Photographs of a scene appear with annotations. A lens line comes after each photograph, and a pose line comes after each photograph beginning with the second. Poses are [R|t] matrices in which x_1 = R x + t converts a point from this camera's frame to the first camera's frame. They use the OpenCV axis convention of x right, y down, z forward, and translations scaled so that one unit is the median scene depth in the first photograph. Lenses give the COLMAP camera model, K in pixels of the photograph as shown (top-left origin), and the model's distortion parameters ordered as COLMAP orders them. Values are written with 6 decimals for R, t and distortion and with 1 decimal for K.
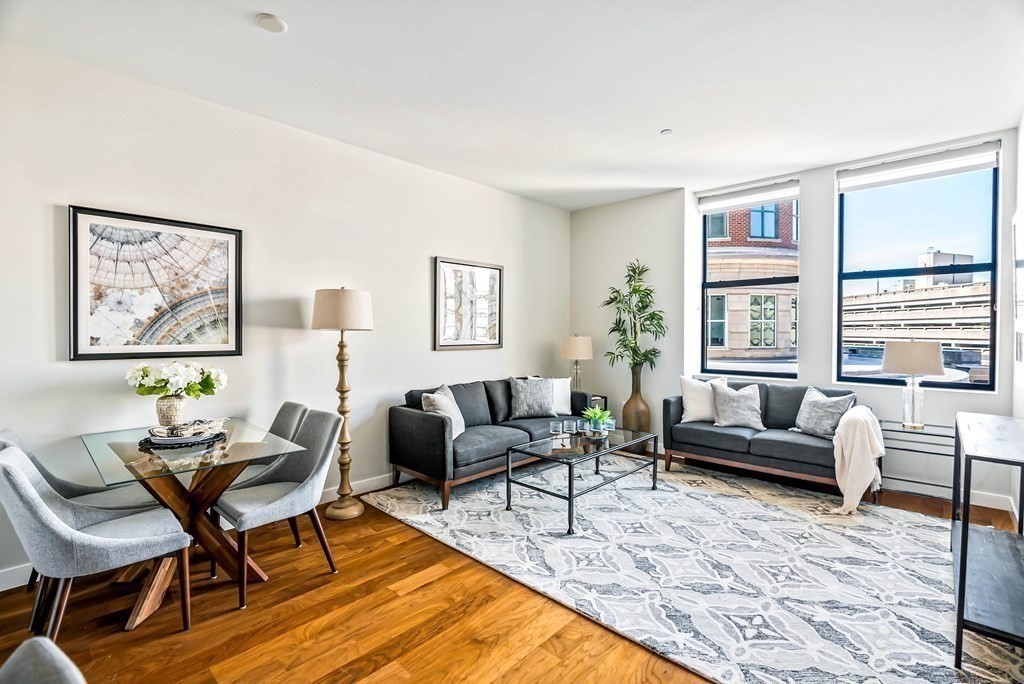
lens RADIAL K [[463.5, 0, 517.8], [0, 463.5, 337.2], [0, 0, 1]] dist [-0.011346, 0.005206]
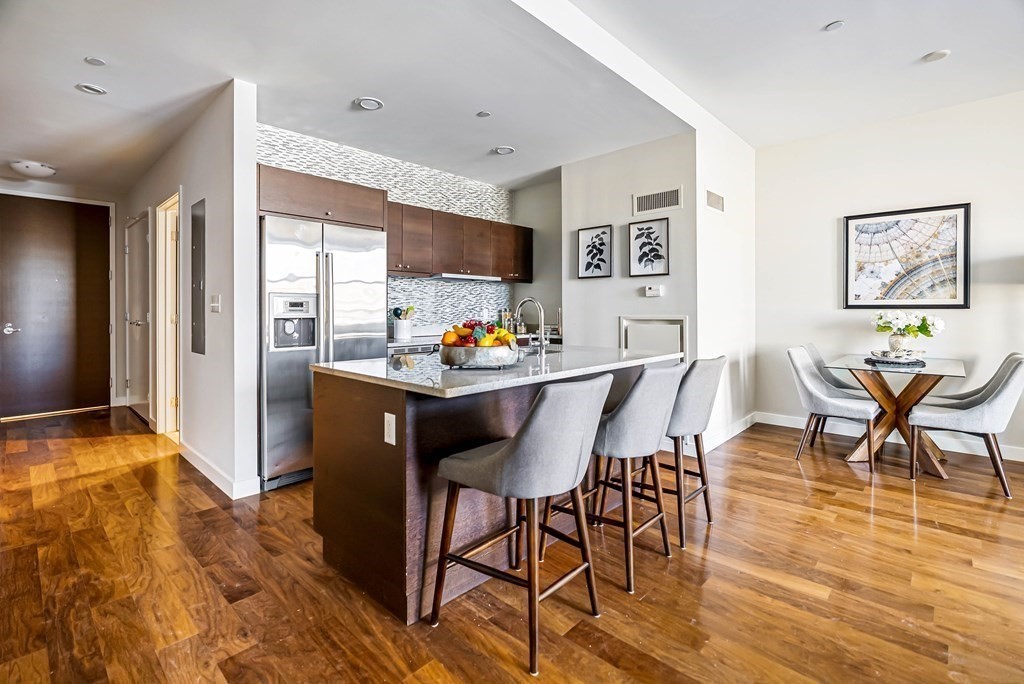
lens RADIAL K [[476.4, 0, 514.6], [0, 476.4, 311.9], [0, 0, 1]] dist [-0.001609, -0.000061]
pose [[-0.000327, 0.001202, -0.999999, 0.634331], [-0.012143, 0.999926, 0.001206, 0.061811], [0.999926, 0.012144, -0.000313, -0.167287]]
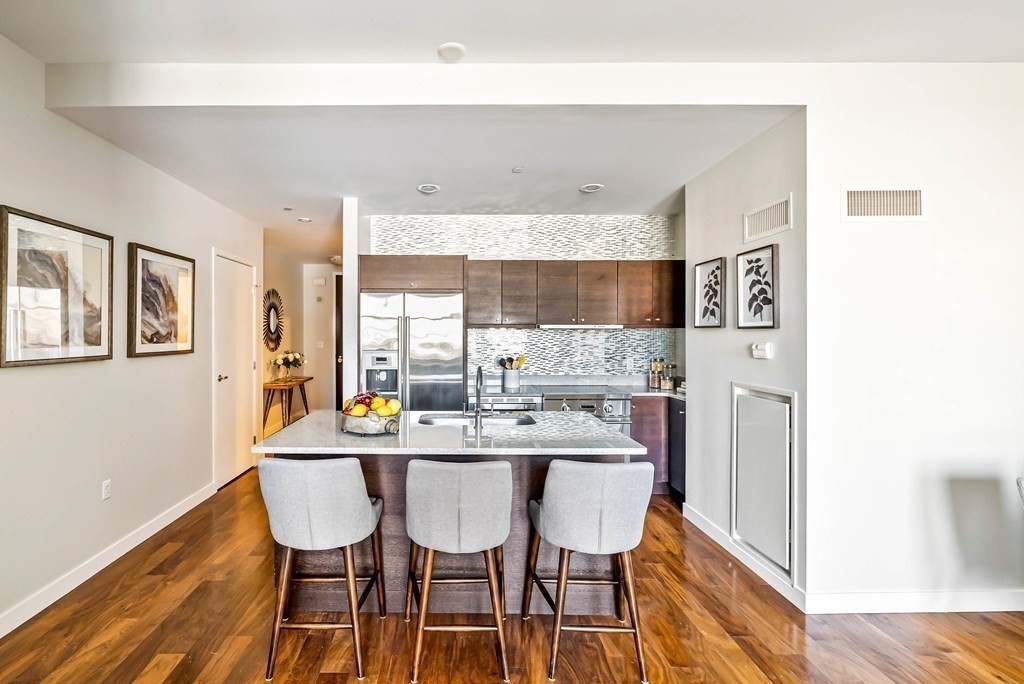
lens RADIAL K [[493.2, 0, 443.5], [0, 493.2, 337.0], [0, 0, 1]] dist [-0.001651, 0.000225]
pose [[-0.741611, 0.003597, -0.670821, 0.400010], [-0.010081, 0.999813, 0.016506, -0.035560], [0.670755, 0.019004, -0.741436, 0.515668]]
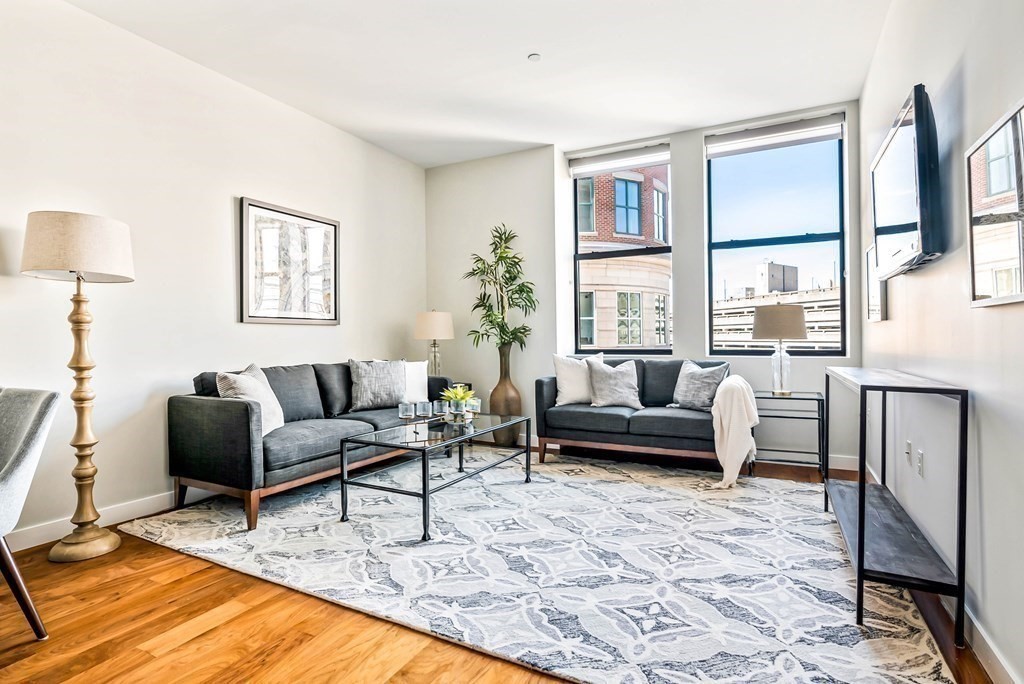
lens RADIAL K [[511.4, 0, 512.0], [0, 511.4, 342.0], [0, 0, 1]] dist [-0.013243, 0.008259]
pose [[0.964635, -0.015158, 0.263154, 0.033481], [0.017721, 0.999816, -0.007369, 0.103588], [-0.262994, 0.011771, 0.964726, 0.137322]]
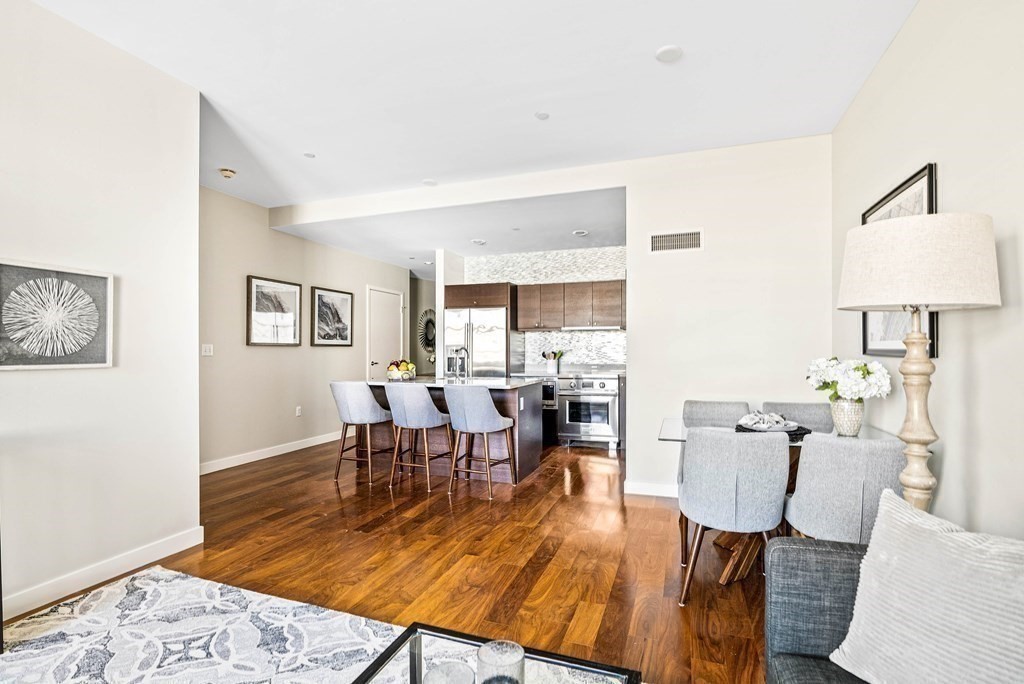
lens RADIAL K [[484.9, 0, 504.8], [0, 484.9, 351.4], [0, 0, 1]] dist [-0.002181, -0.000284]
pose [[-0.925466, -0.001917, -0.378827, 0.207814], [-0.006462, 0.999922, 0.010725, 0.029189], [0.378777, 0.012373, -0.925405, 1.441907]]
